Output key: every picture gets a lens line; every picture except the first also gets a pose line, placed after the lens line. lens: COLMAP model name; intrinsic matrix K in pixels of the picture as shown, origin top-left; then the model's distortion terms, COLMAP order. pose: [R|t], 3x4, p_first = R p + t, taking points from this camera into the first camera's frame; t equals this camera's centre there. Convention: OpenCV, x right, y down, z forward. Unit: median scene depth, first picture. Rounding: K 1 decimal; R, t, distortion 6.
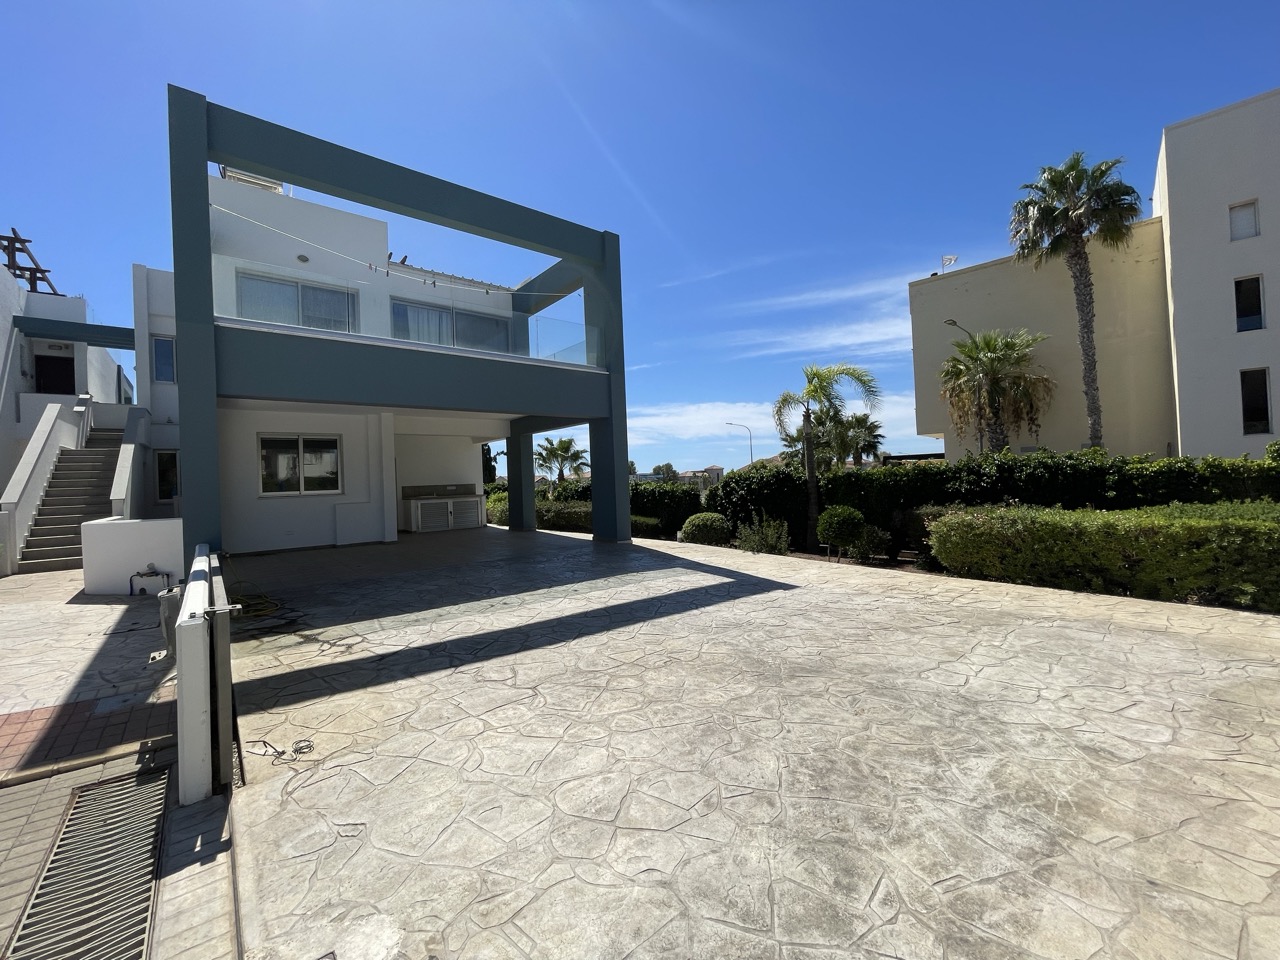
lens RADIAL K [[519.0, 0, 637.2], [0, 519.0, 474.8], [0, 0, 1]] dist [-0.003502, 0.000735]
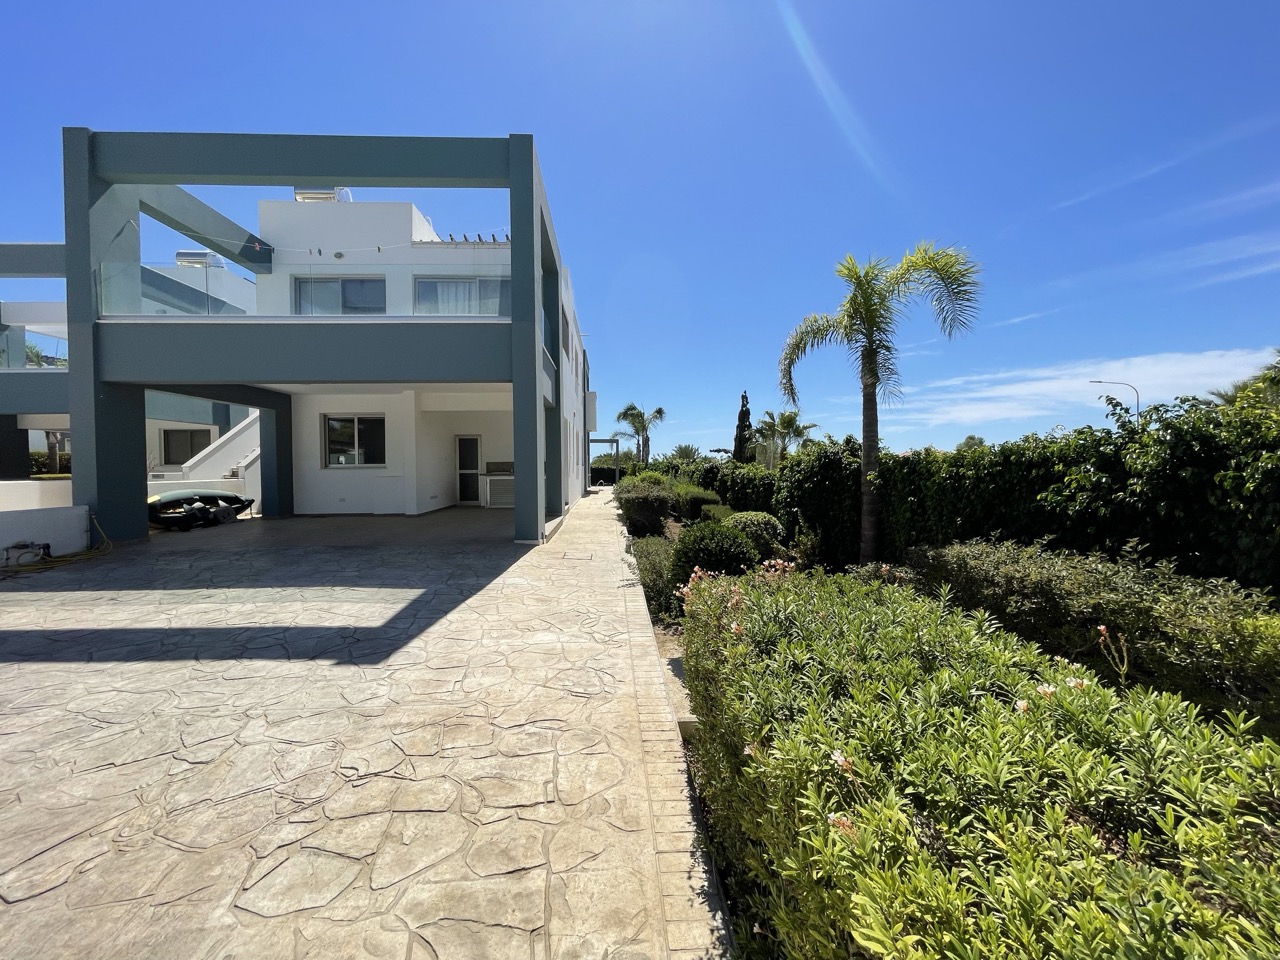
lens RADIAL K [[519.0, 0, 637.2], [0, 519.0, 474.8], [0, 0, 1]] dist [-0.003502, 0.000735]
pose [[0.801253, 0.046209, -0.596539, 0.206245], [-0.018235, 0.998436, 0.052847, -0.006628], [0.598048, -0.031466, 0.800843, 0.178403]]
